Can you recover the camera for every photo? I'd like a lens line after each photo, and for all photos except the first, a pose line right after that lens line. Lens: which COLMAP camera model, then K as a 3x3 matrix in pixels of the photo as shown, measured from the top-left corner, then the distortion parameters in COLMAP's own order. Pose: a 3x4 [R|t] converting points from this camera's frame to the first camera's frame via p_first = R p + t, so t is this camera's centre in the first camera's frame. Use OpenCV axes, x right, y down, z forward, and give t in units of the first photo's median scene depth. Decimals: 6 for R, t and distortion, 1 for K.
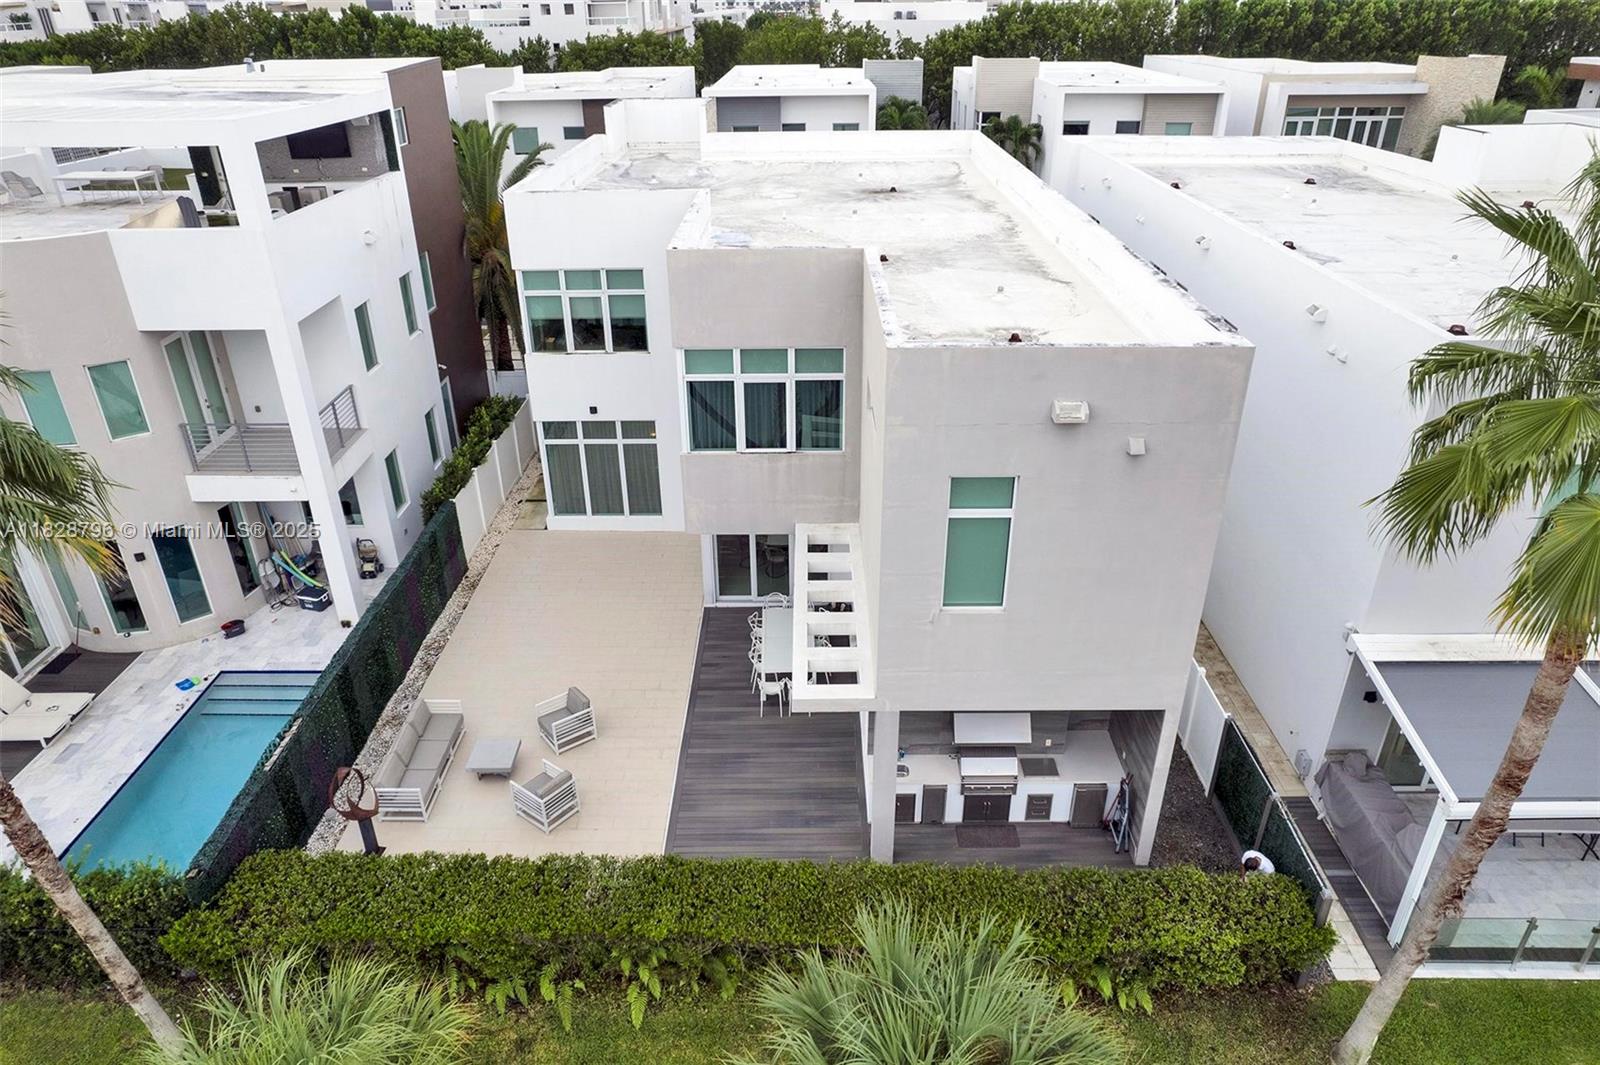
lens RADIAL K [[1027.5, 0, 789.4], [0, 1027.5, 537.4], [0, 0, 1]] dist [-0.063074, 0.057319]
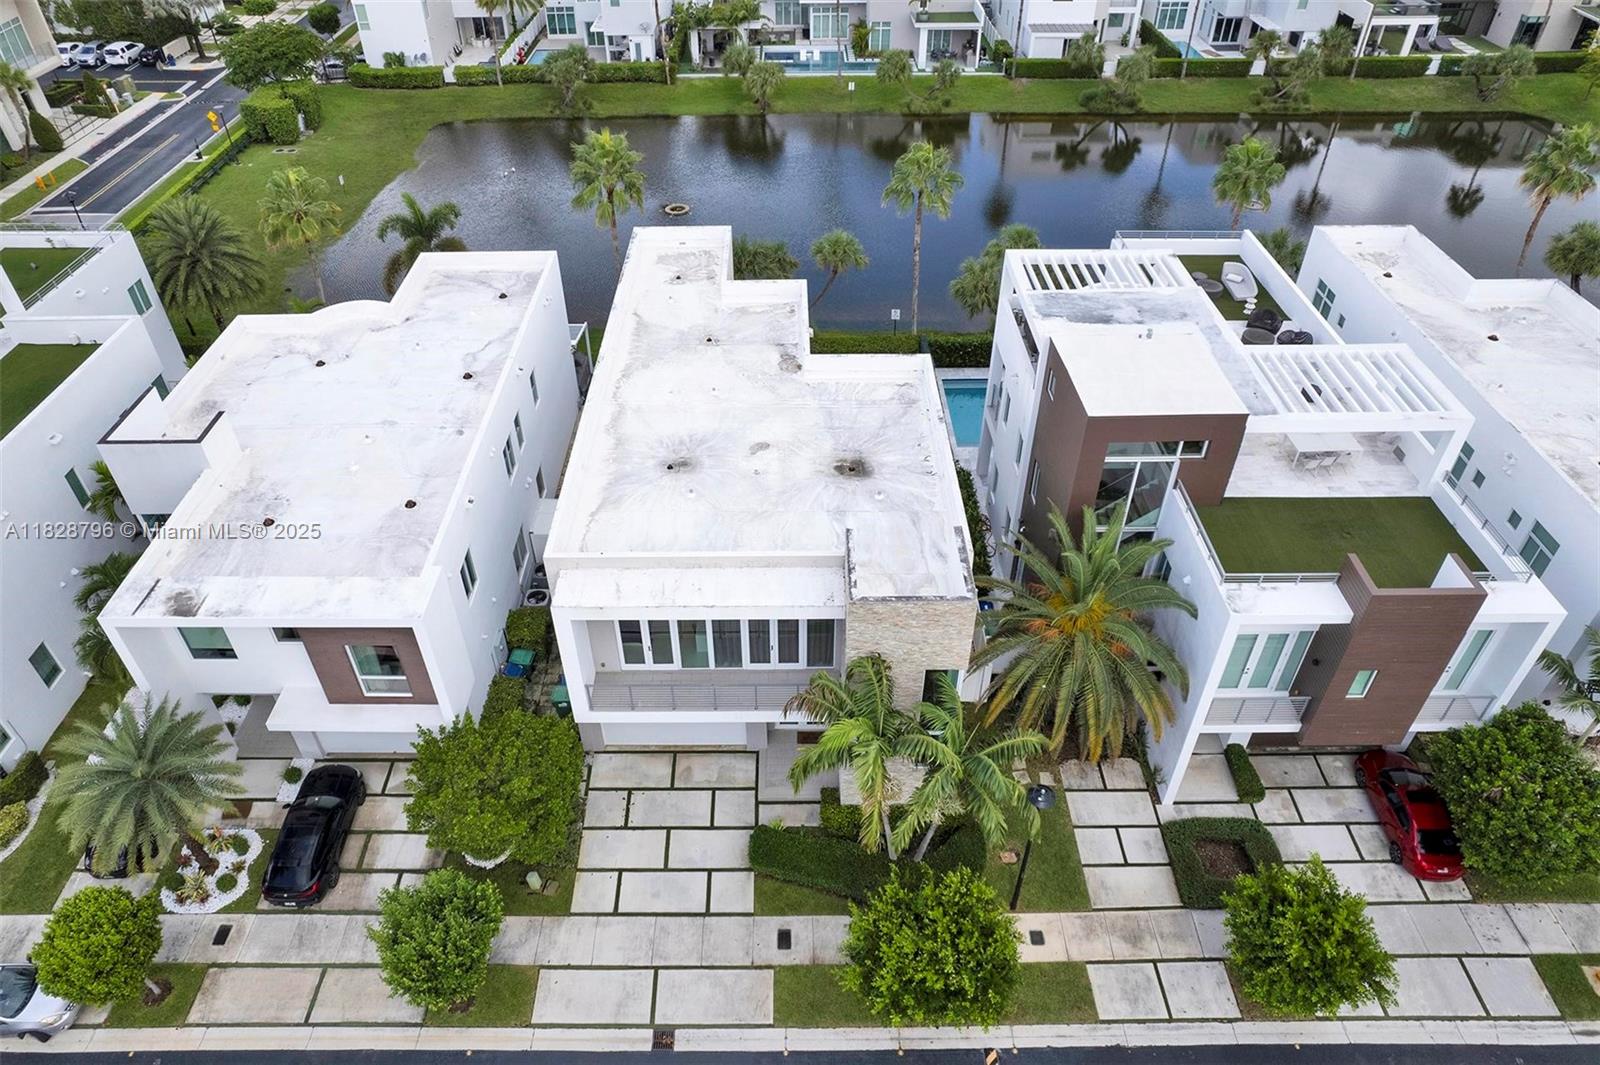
lens RADIAL K [[1027.5, 0, 785.9], [0, 1027.5, 528.4], [0, 0, 1]] dist [-0.063074, 0.057319]
pose [[-0.999651, 0.026404, -0.000690, -0.040922], [0.009279, 0.375509, 0.926772, -1.800067], [0.024730, 0.926443, -0.375622, 1.909854]]
